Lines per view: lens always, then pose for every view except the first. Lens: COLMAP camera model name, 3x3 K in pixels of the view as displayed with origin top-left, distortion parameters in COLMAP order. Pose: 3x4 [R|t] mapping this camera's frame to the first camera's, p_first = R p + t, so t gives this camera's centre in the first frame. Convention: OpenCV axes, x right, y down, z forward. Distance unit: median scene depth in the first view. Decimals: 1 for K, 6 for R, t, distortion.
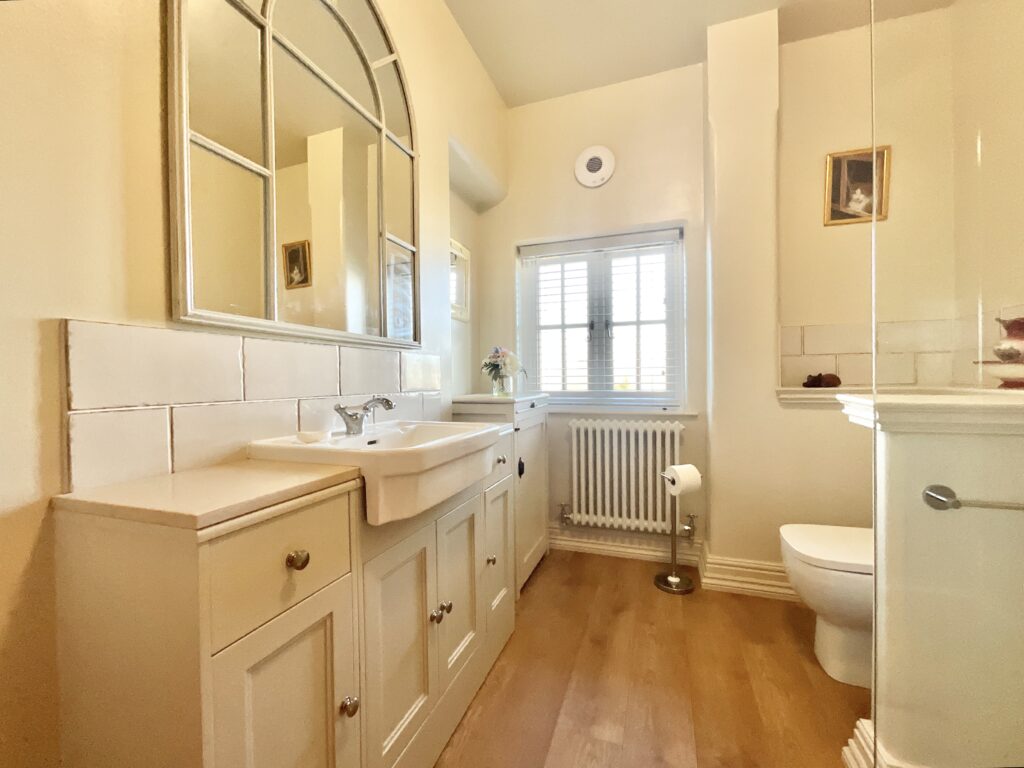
lens RADIAL K [[421.6, 0, 515.2], [0, 421.6, 387.1], [0, 0, 1]] dist [-0.002101, 0.000008]
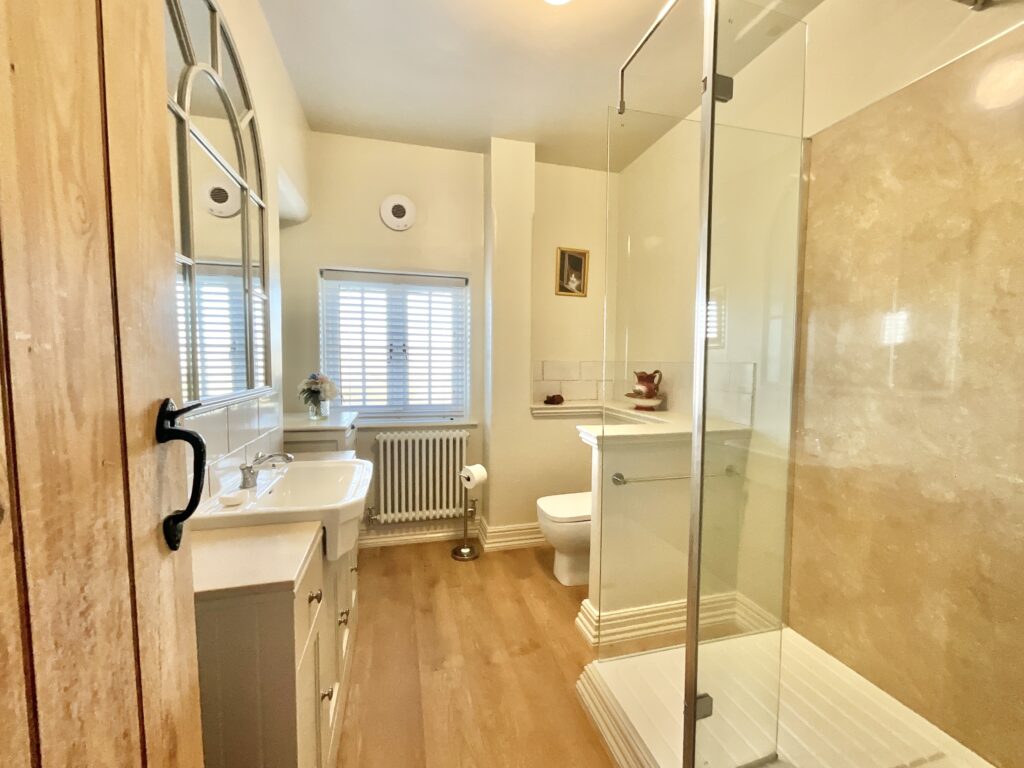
lens RADIAL K [[421.6, 0, 515.2], [0, 421.6, 387.1], [0, 0, 1]] dist [-0.002101, 0.000008]
pose [[0.823795, -0.014144, 0.566711, -0.241815], [-0.009279, 0.999218, 0.038427, -0.112299], [-0.566812, -0.036915, 0.823020, -0.167574]]
